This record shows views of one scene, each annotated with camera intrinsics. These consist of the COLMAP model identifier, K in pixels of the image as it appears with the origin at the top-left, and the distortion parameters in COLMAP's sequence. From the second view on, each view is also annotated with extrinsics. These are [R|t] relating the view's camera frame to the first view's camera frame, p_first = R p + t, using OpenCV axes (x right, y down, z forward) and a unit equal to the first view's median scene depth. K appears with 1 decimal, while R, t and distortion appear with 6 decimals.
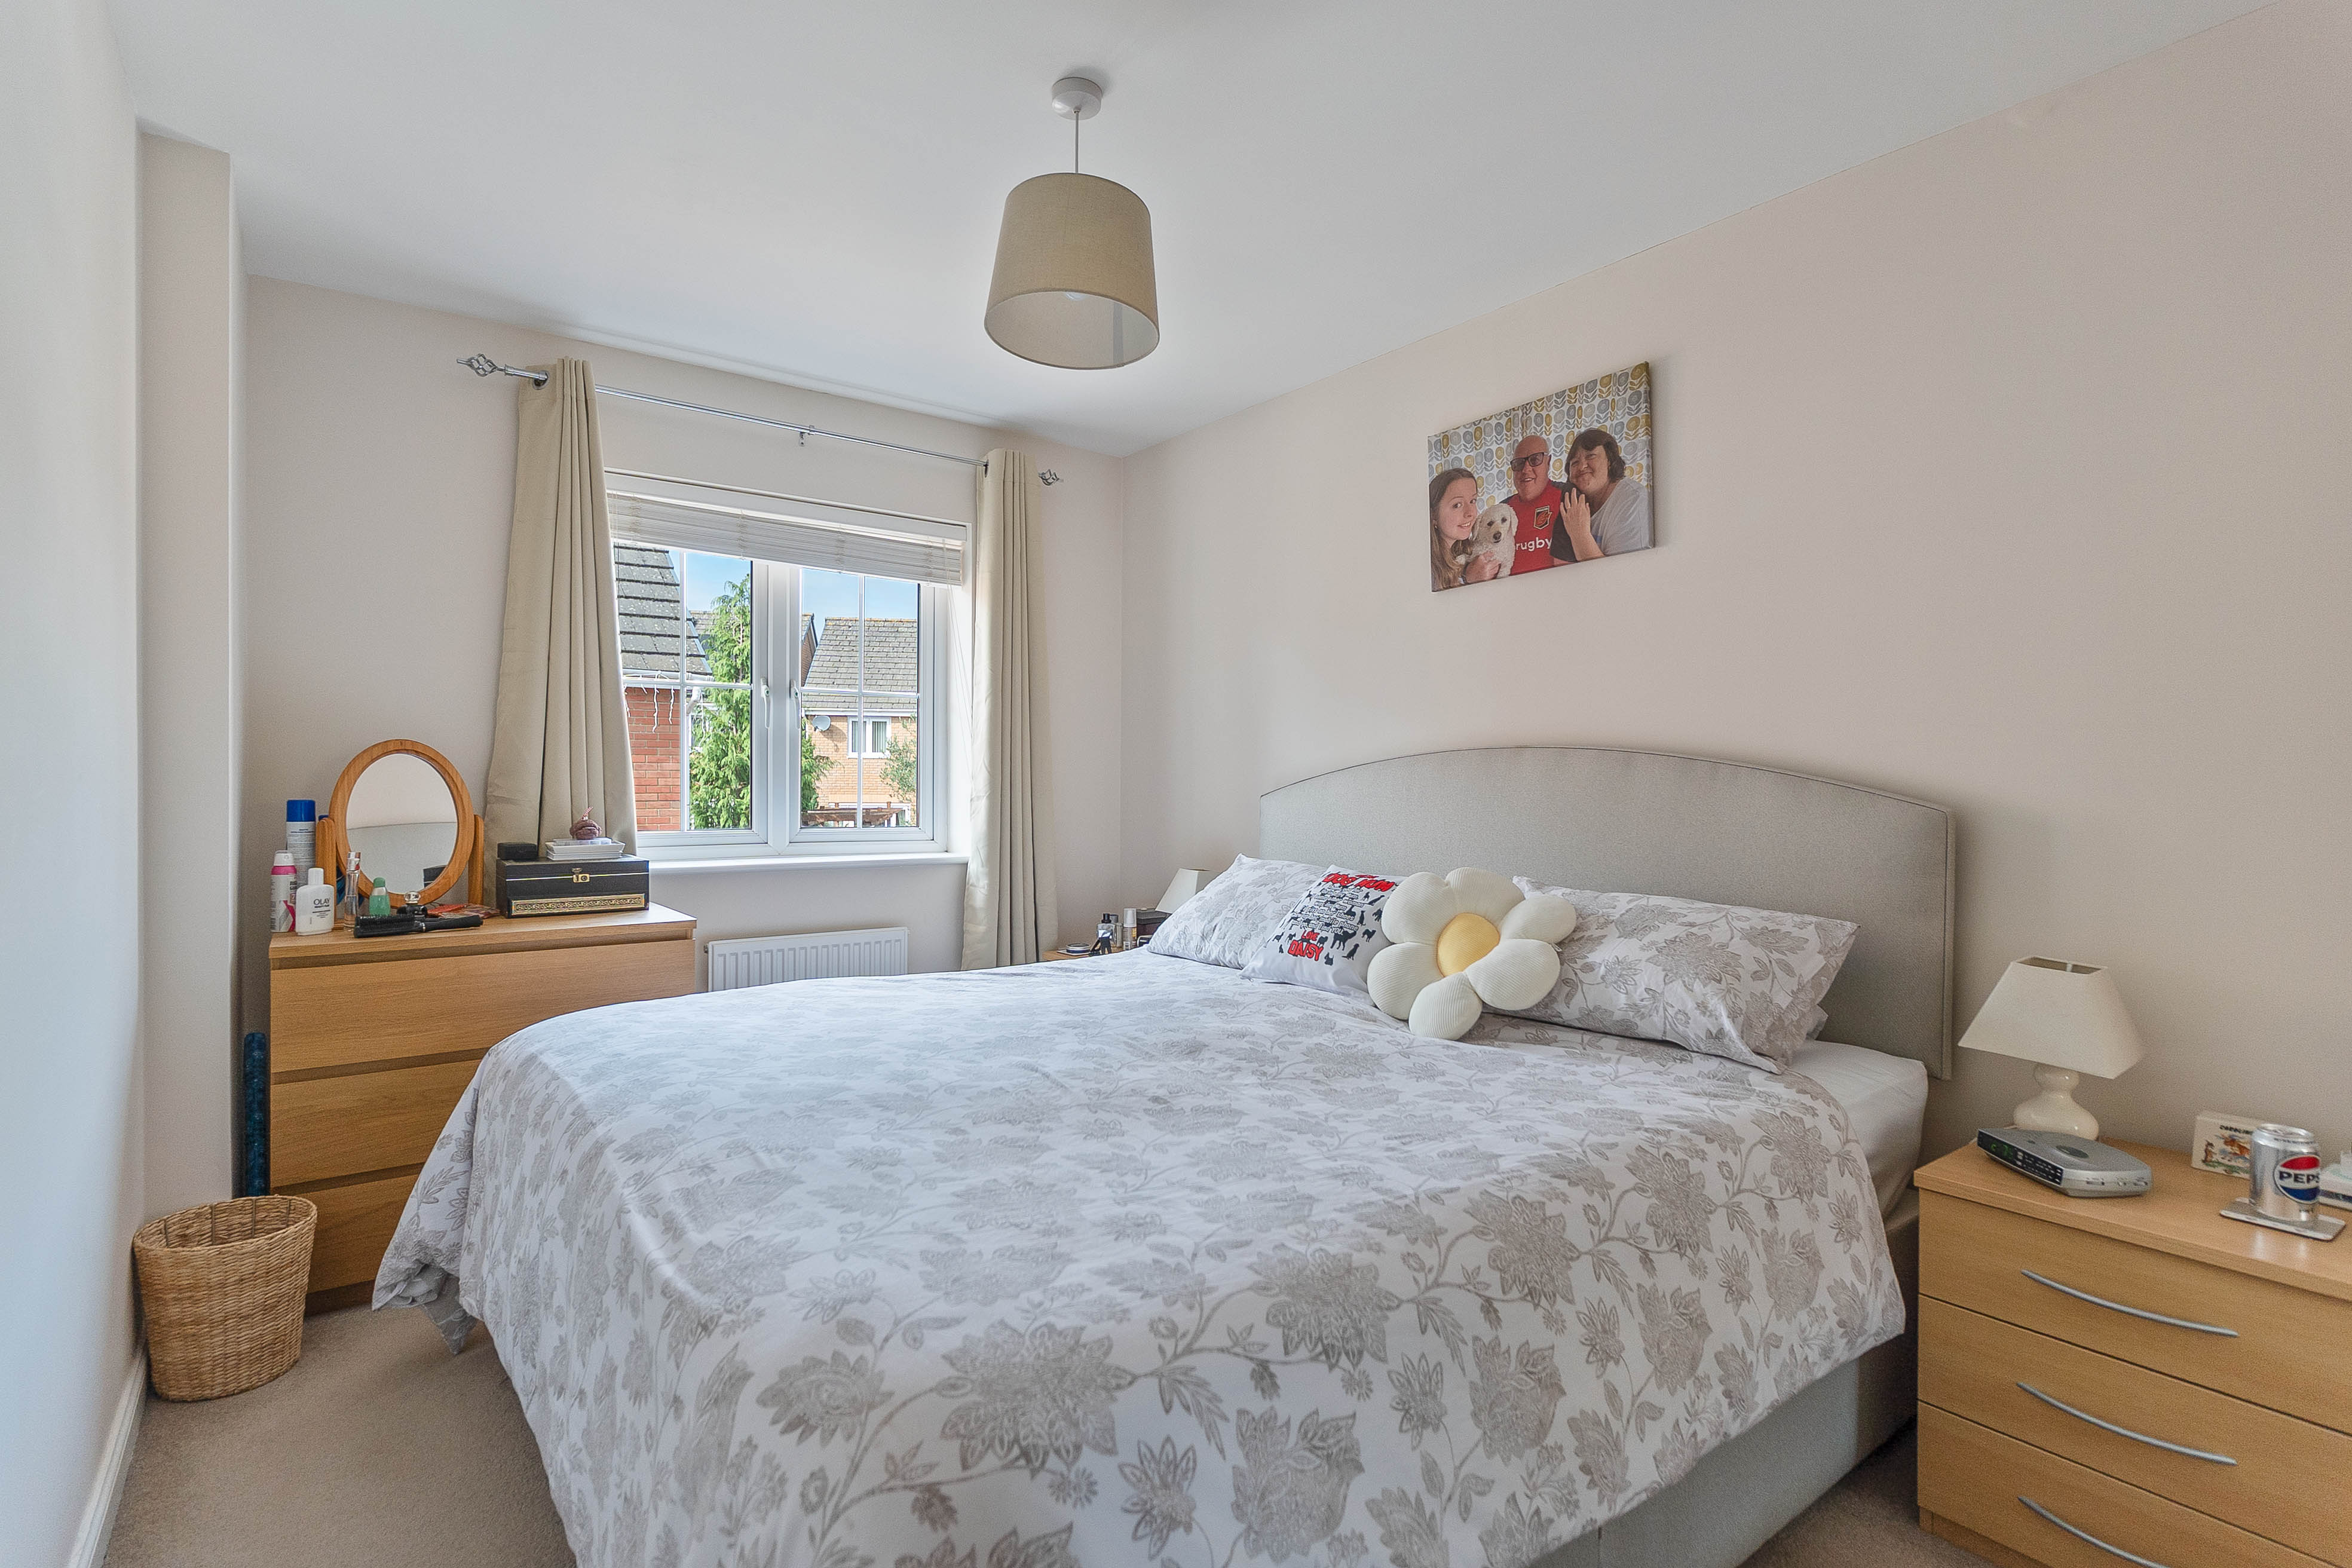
lens RADIAL K [[1164.0, 0, 1180.5], [0, 1164.0, 785.4], [0, 0, 1]] dist [0.001004, 0.002140]
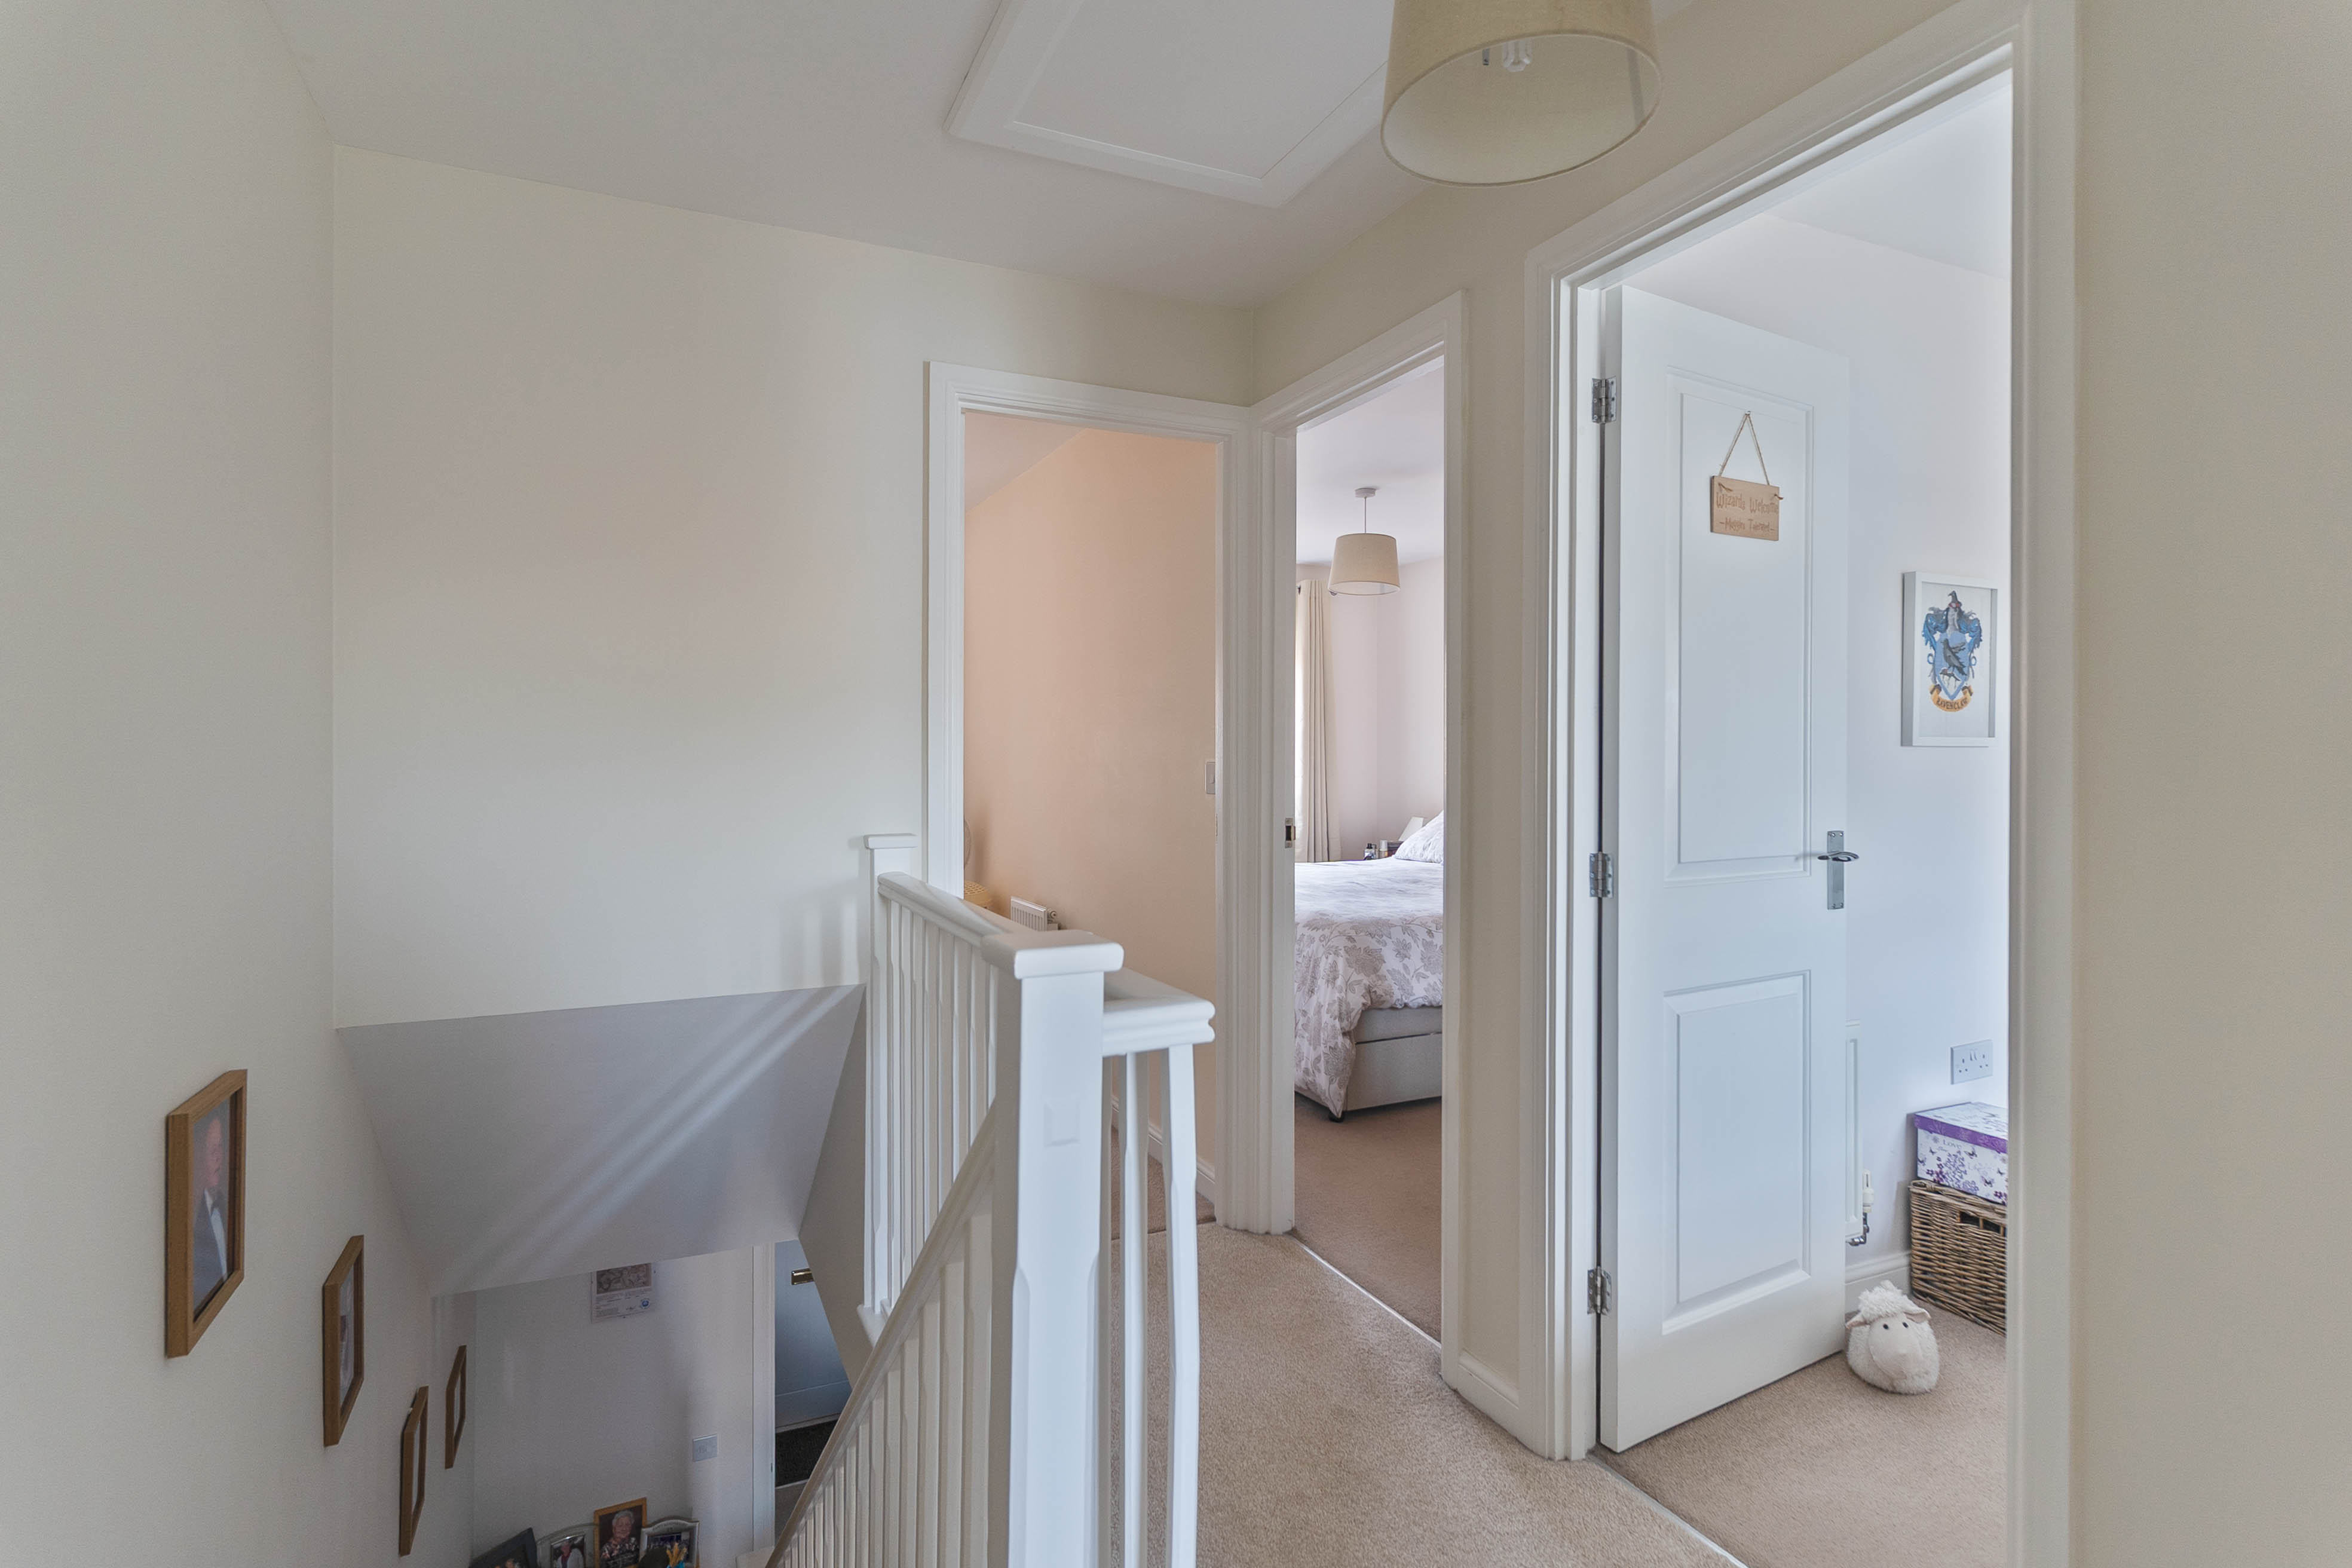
lens RADIAL K [[1164.0, 0, 1181.9], [0, 1164.0, 764.2], [0, 0, 1]] dist [0.001004, 0.002140]
pose [[0.979588, -0.006610, -0.200909, 0.022046], [0.007627, 0.999962, 0.004290, -0.029940], [0.200873, -0.005735, 0.979600, -1.403264]]
